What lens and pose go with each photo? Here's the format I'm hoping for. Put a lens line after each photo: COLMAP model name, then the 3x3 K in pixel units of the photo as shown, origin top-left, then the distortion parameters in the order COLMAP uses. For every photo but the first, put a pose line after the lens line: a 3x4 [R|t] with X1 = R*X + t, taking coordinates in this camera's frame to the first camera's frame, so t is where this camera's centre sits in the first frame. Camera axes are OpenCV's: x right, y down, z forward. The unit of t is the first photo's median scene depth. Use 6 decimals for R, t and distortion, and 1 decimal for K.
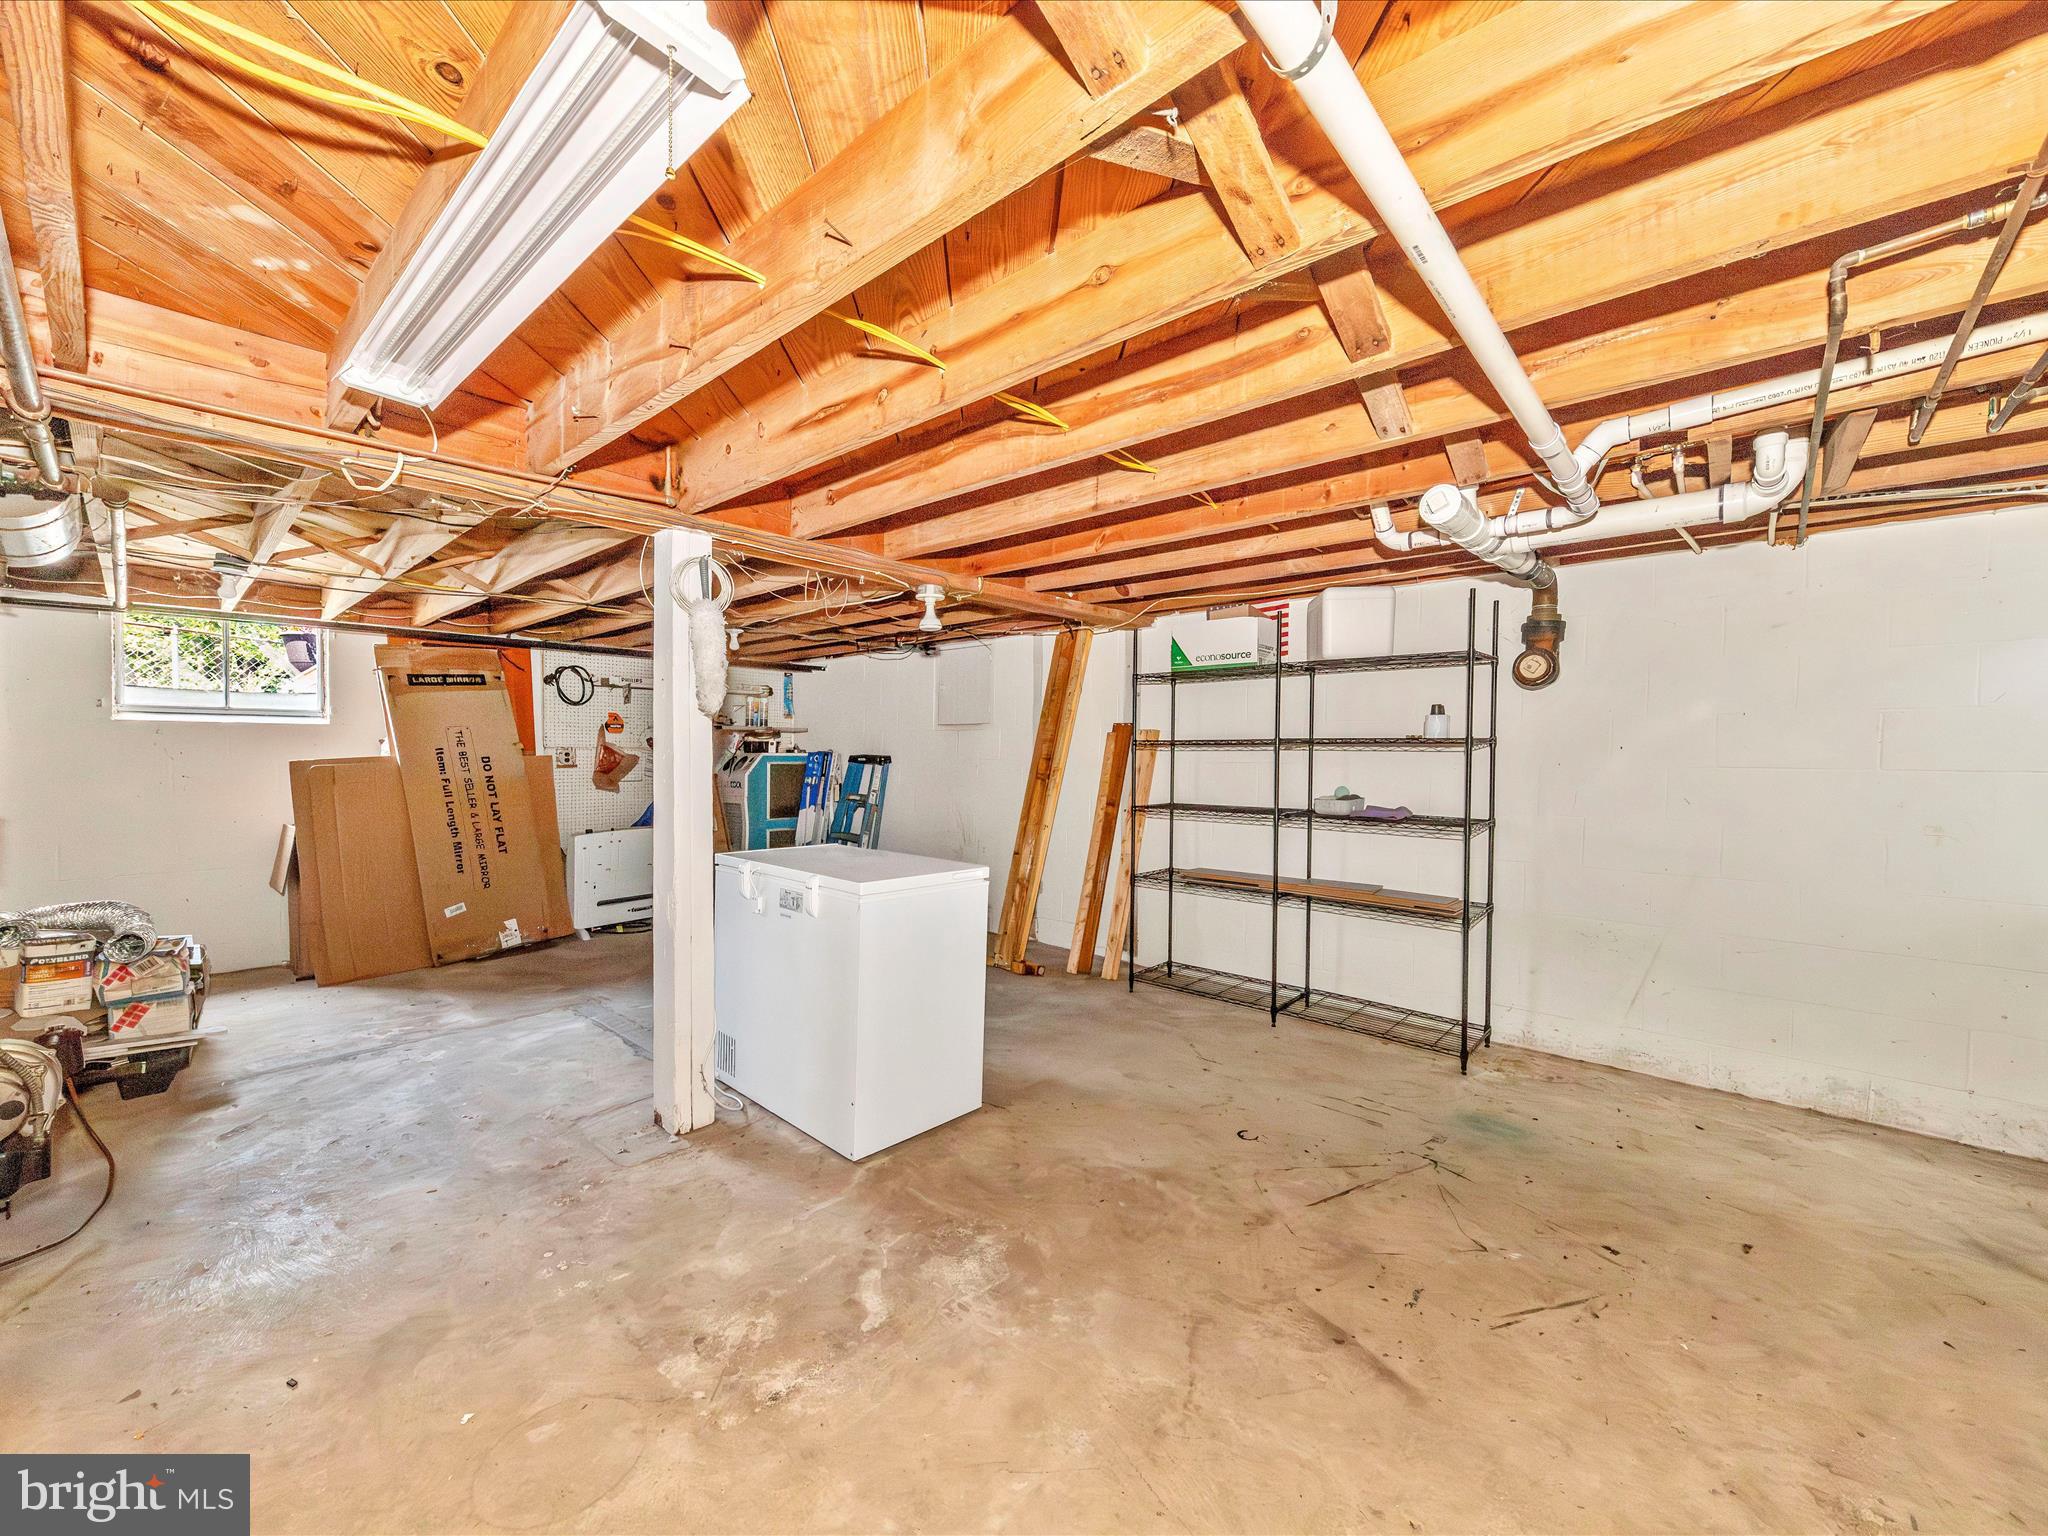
lens RADIAL K [[816.2, 0, 1024.2], [0, 816.2, 778.7], [0, 0, 1]] dist [0.008140, 0.000078]
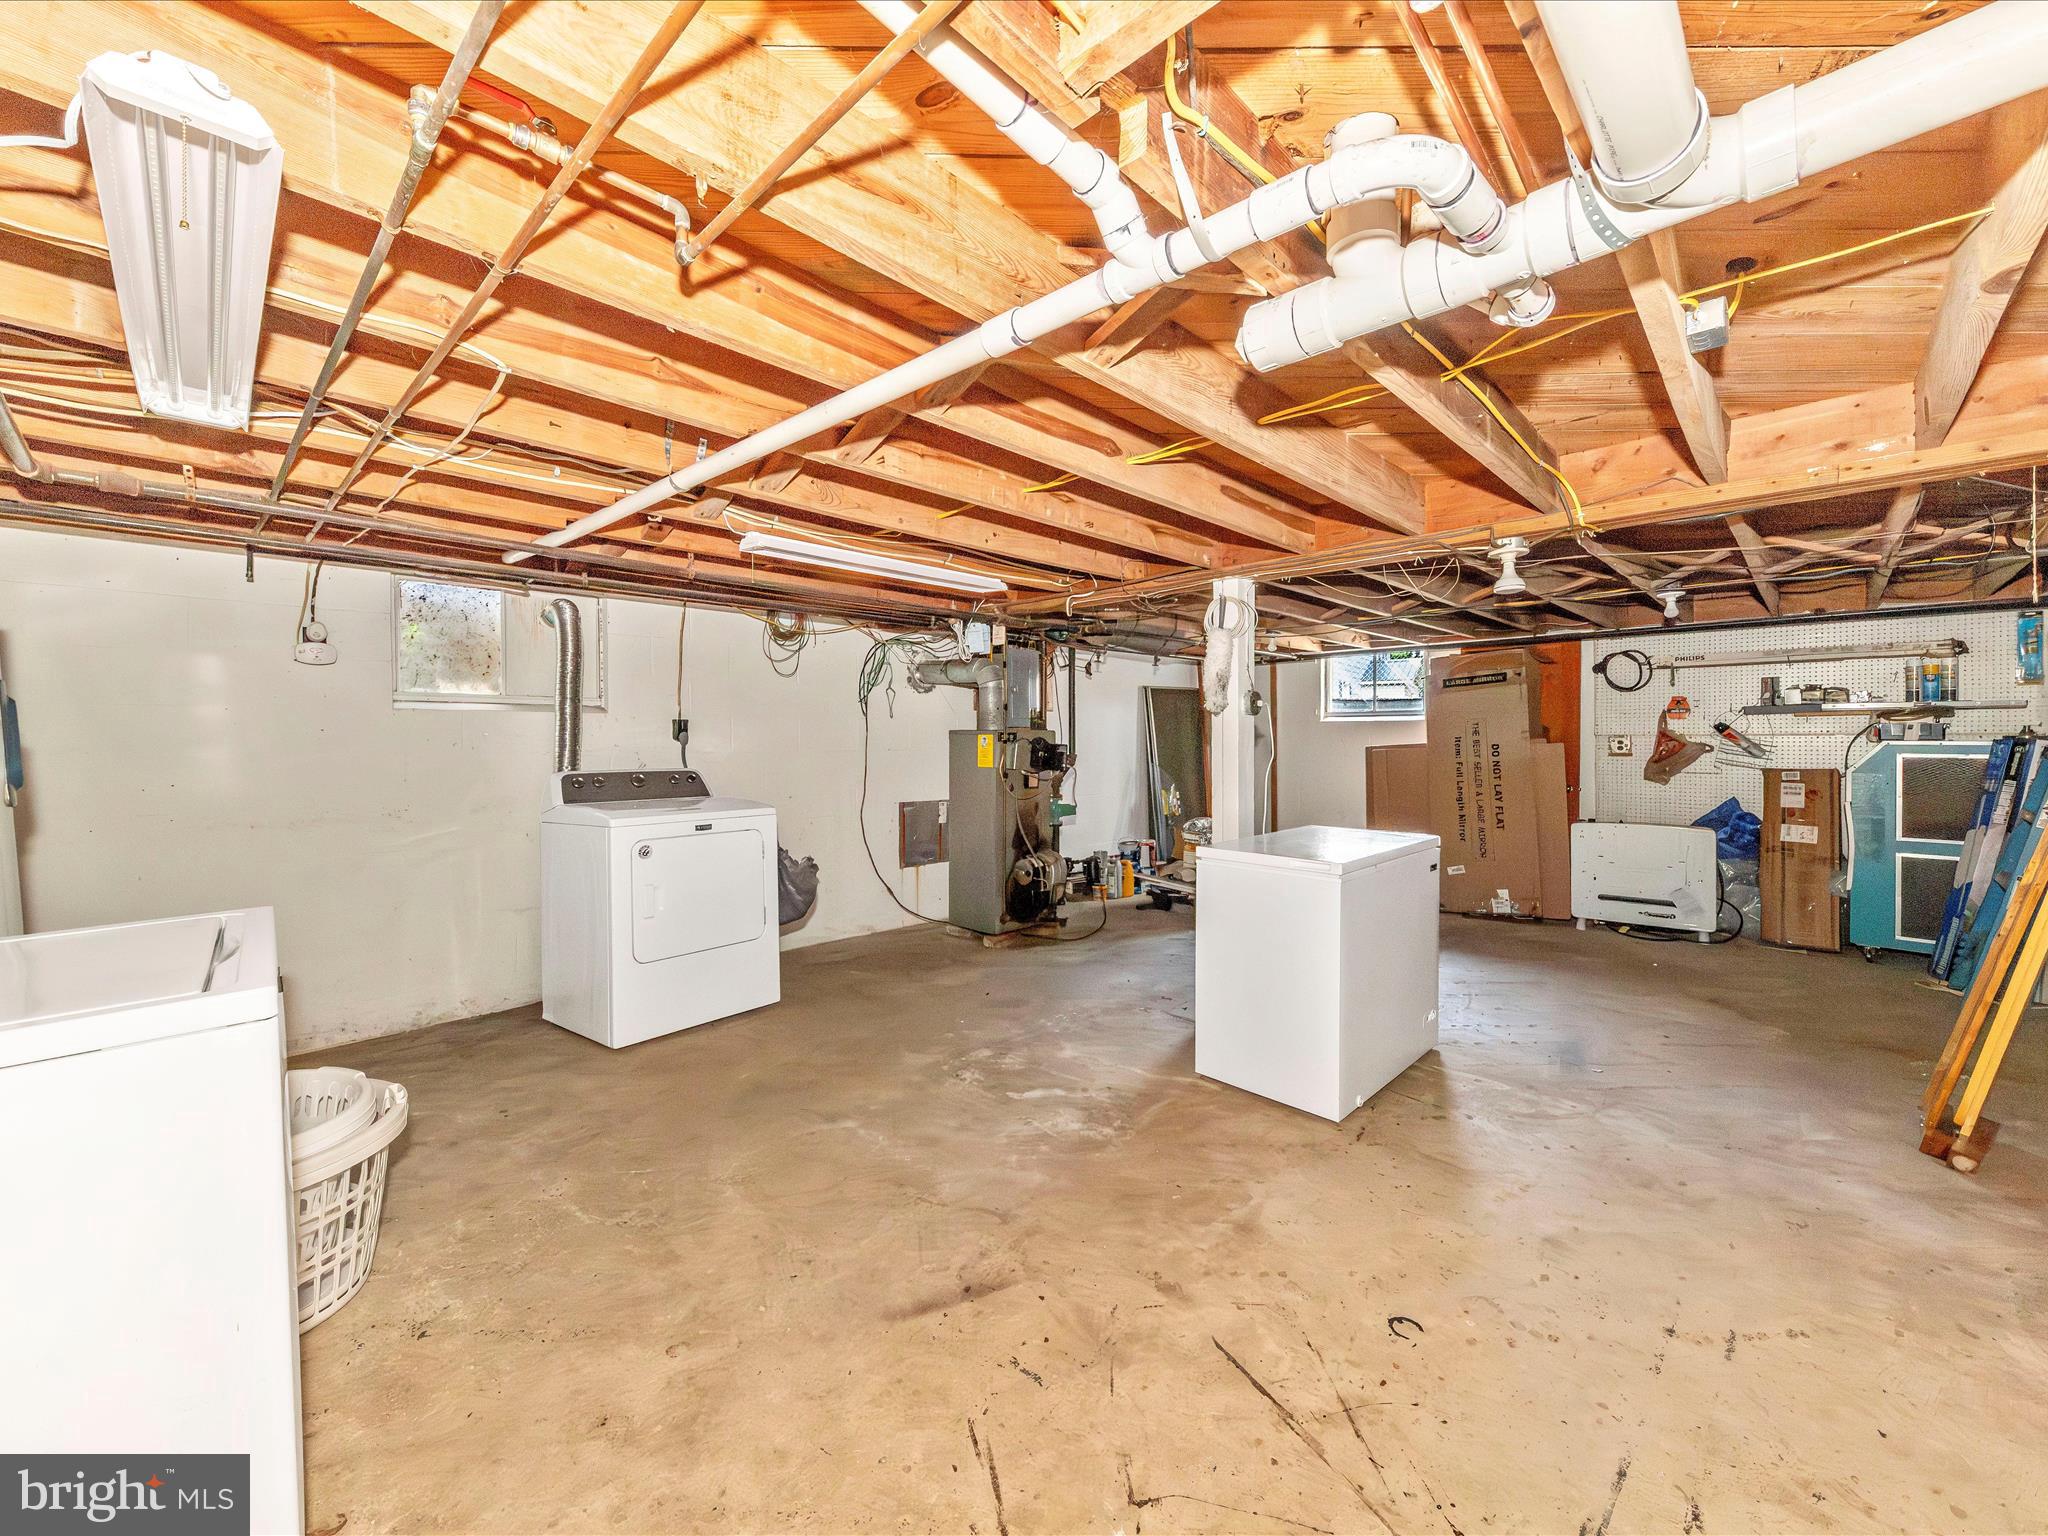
lens RADIAL K [[806.1, 0, 1024.8], [0, 806.1, 737.7], [0, 0, 1]] dist [0.001642, 0.000102]
pose [[-0.040752, -0.004495, -0.999159, 0.765857], [-0.031760, 0.999490, -0.003201, -0.017165], [0.998664, 0.031603, -0.040874, 0.584478]]
